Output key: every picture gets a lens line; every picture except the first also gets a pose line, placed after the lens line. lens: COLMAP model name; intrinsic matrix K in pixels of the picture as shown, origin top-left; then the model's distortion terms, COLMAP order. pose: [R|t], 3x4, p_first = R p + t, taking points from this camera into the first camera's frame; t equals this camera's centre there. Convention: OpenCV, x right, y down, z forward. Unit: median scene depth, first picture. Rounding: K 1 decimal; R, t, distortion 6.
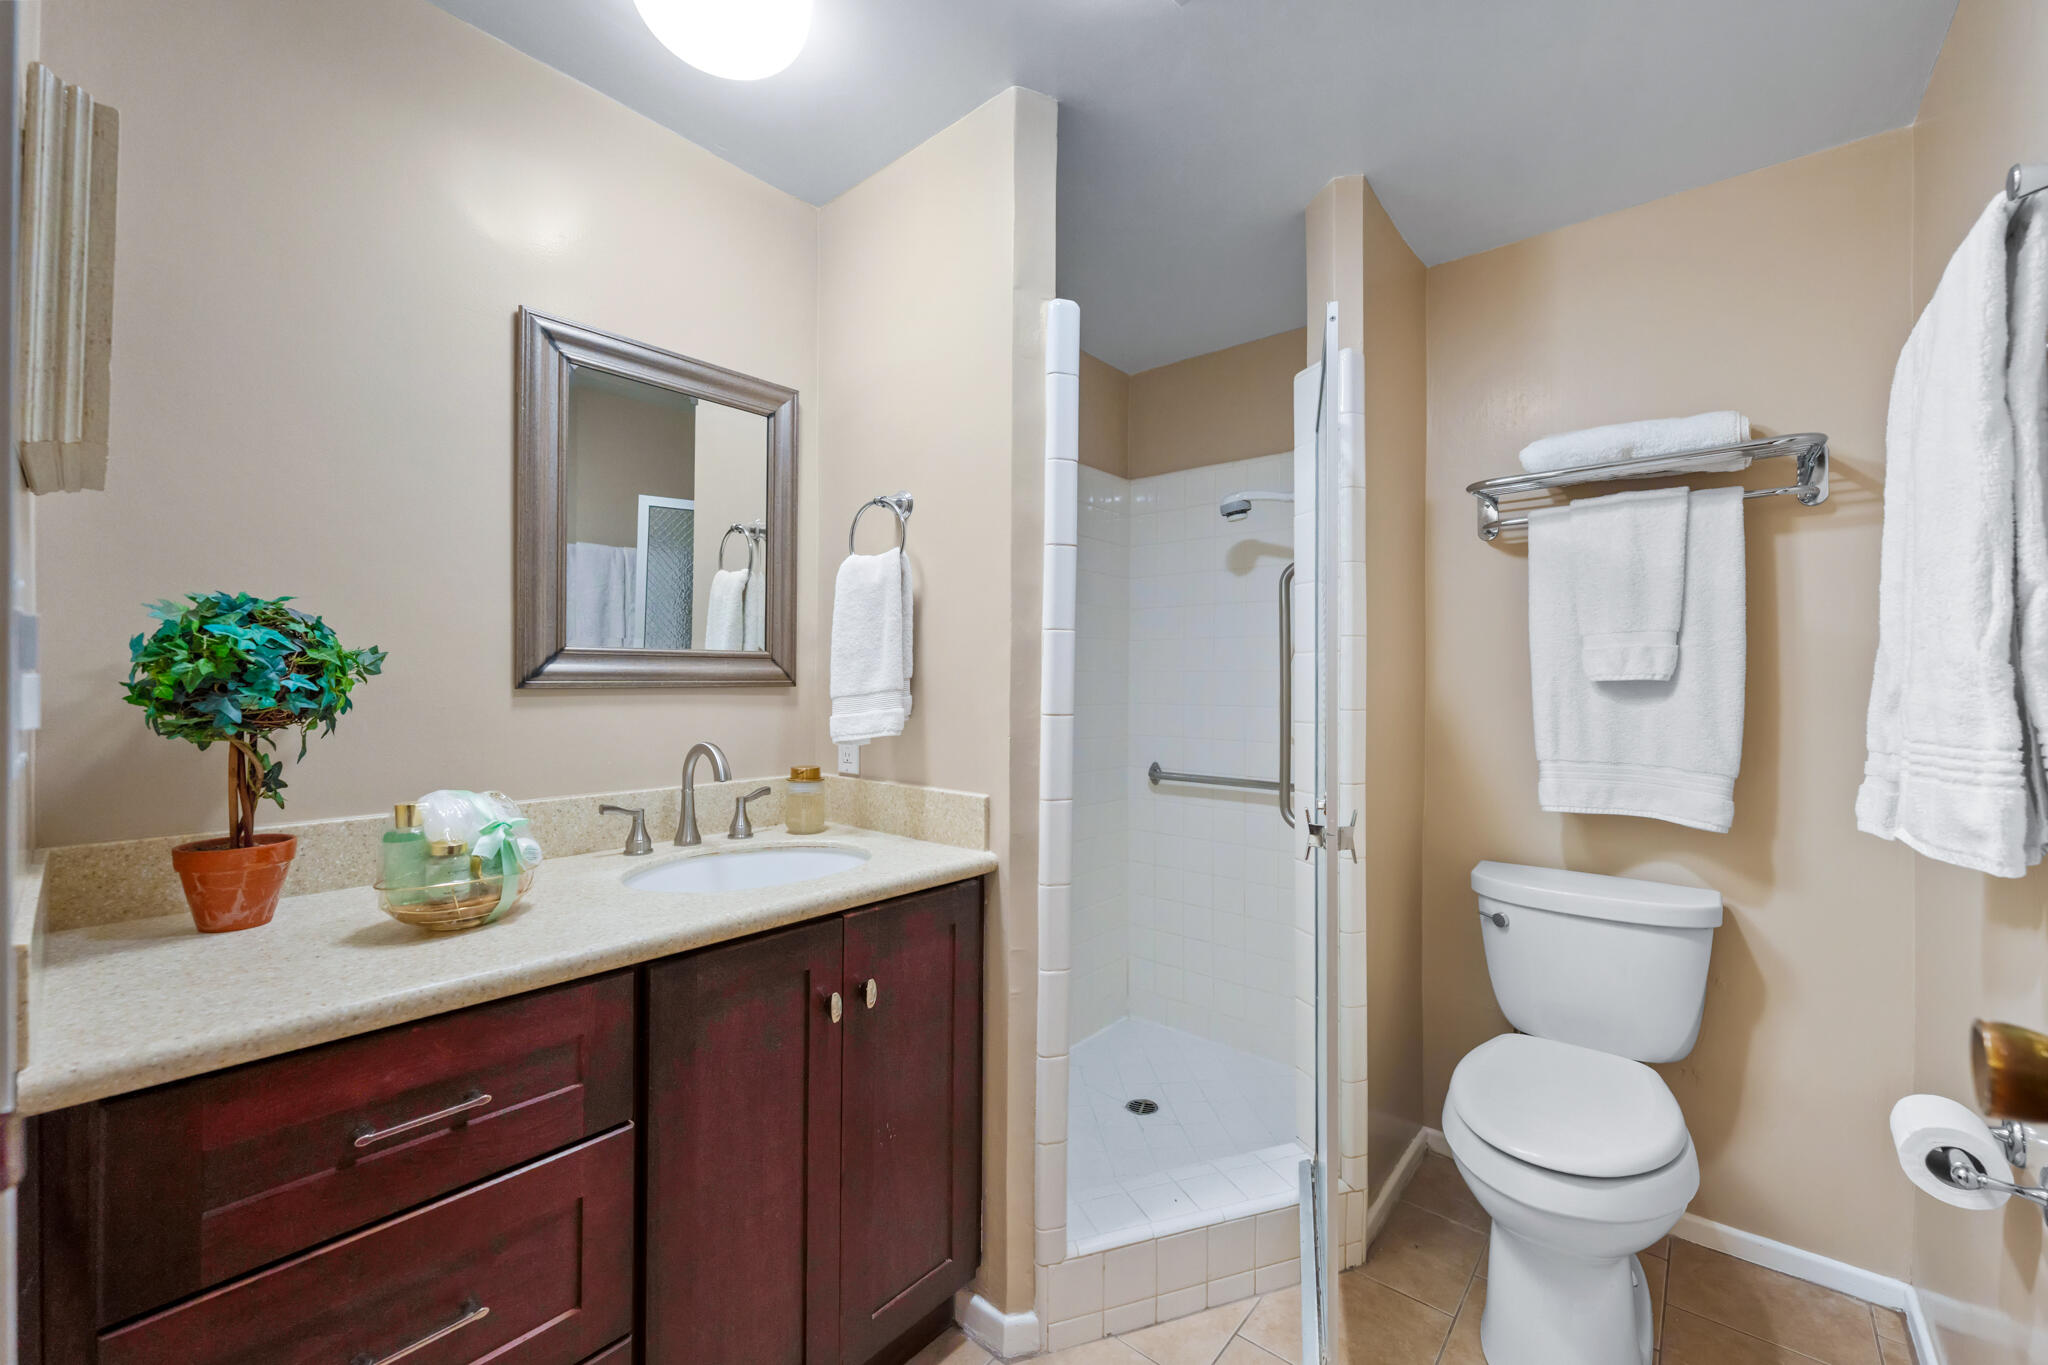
lens RADIAL K [[828.8, 0, 1035.9], [0, 828.8, 668.1], [0, 0, 1]] dist [0.001564, -0.001458]
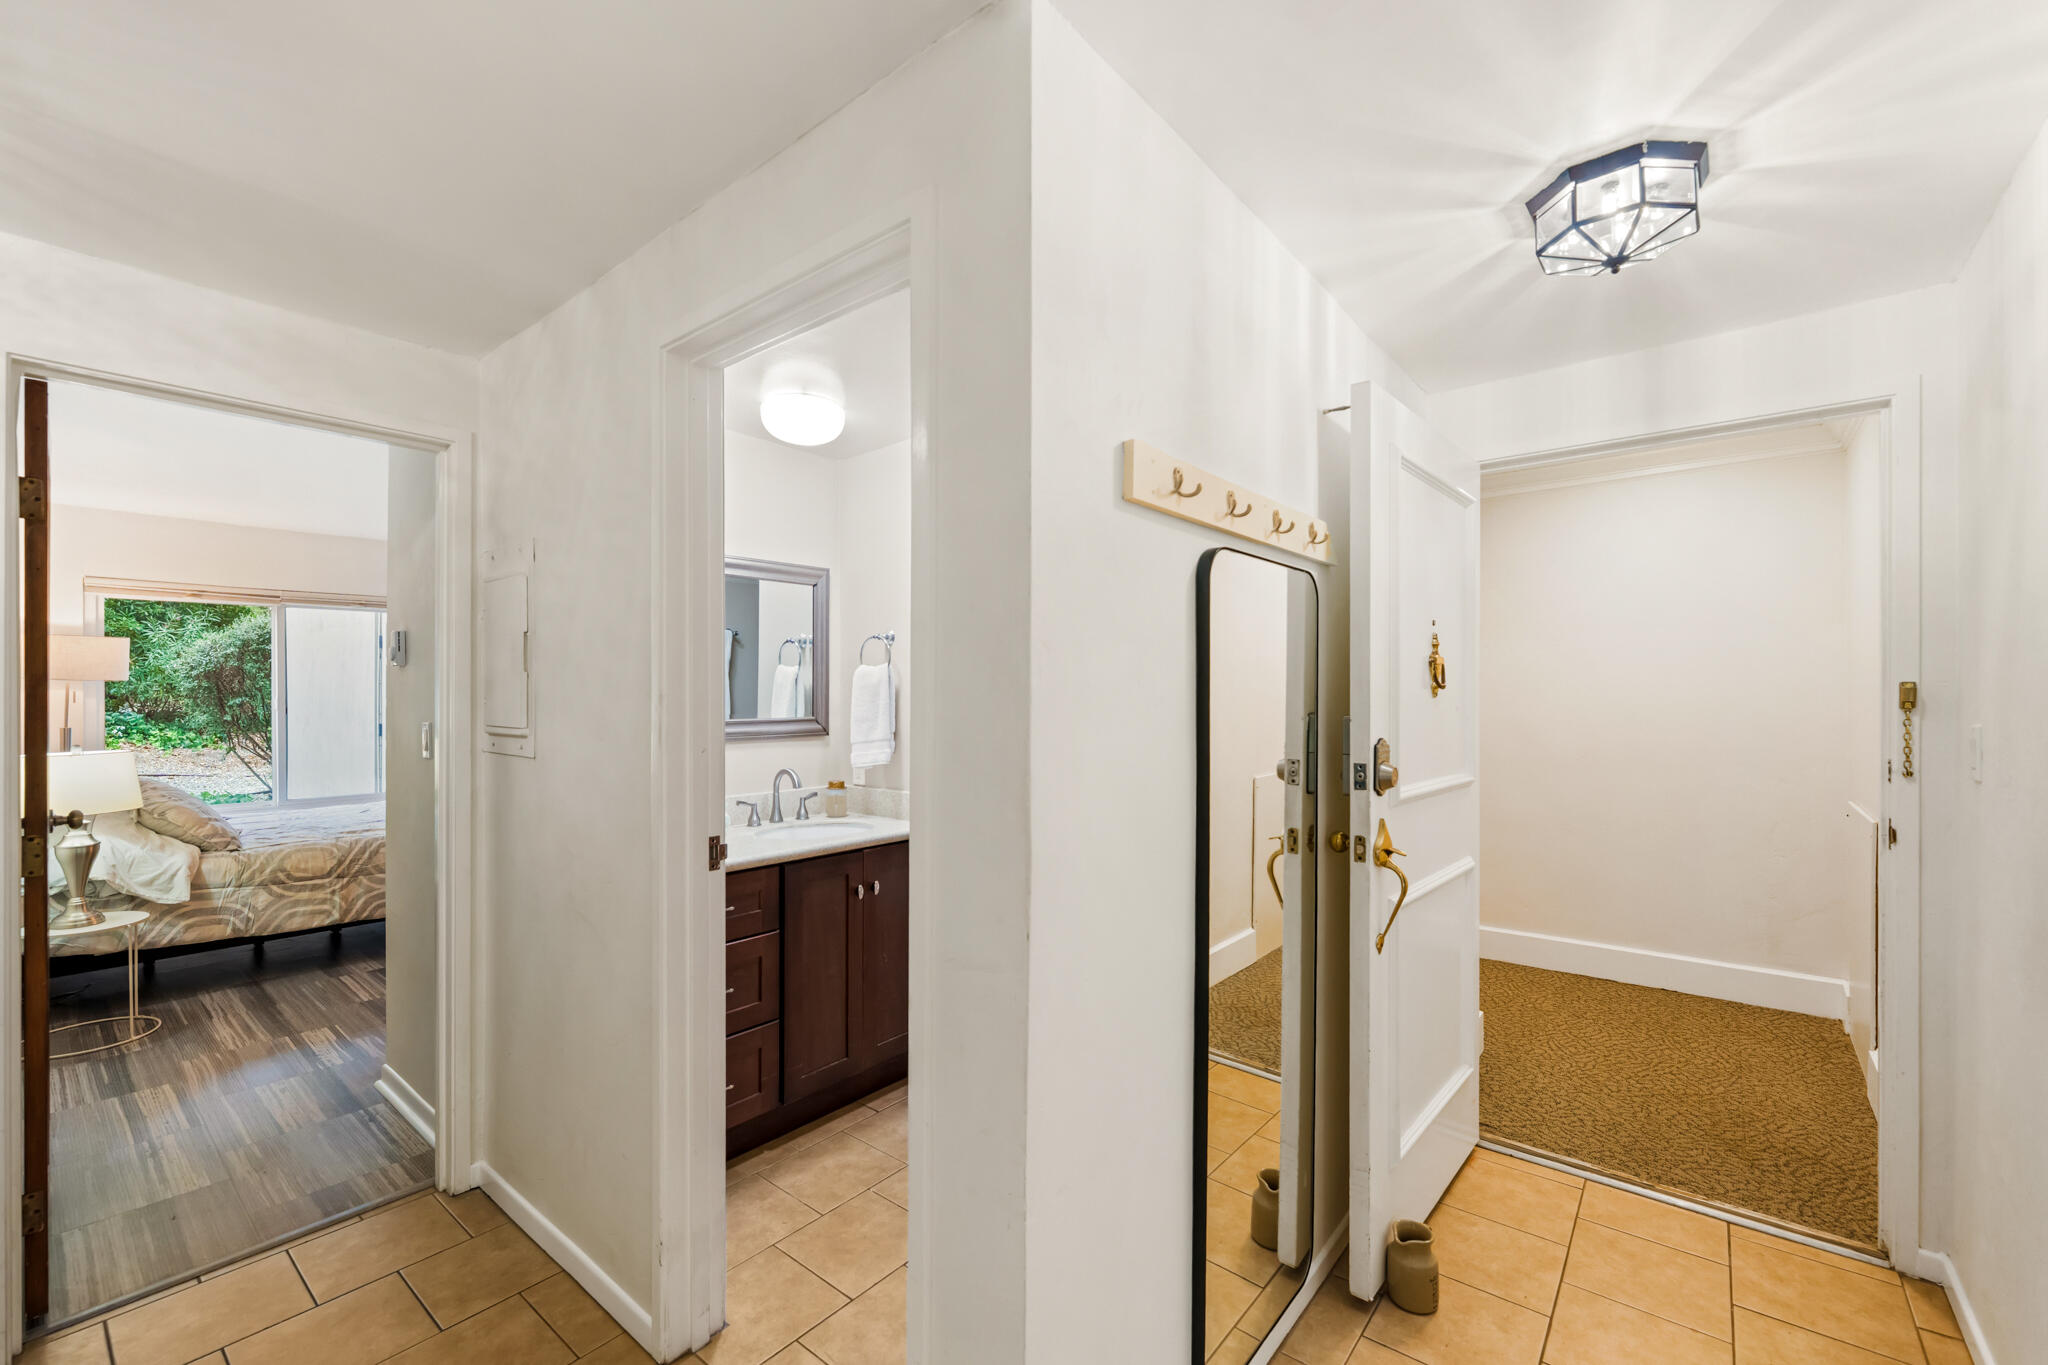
lens RADIAL K [[828.8, 0, 1014.7], [0, 828.8, 681.7], [0, 0, 1]] dist [0.001564, -0.001458]
pose [[0.999967, -0.007884, -0.001896, 0.123130], [0.007873, 0.999951, -0.006071, -0.088124], [0.001944, 0.006056, 0.999980, -0.852801]]
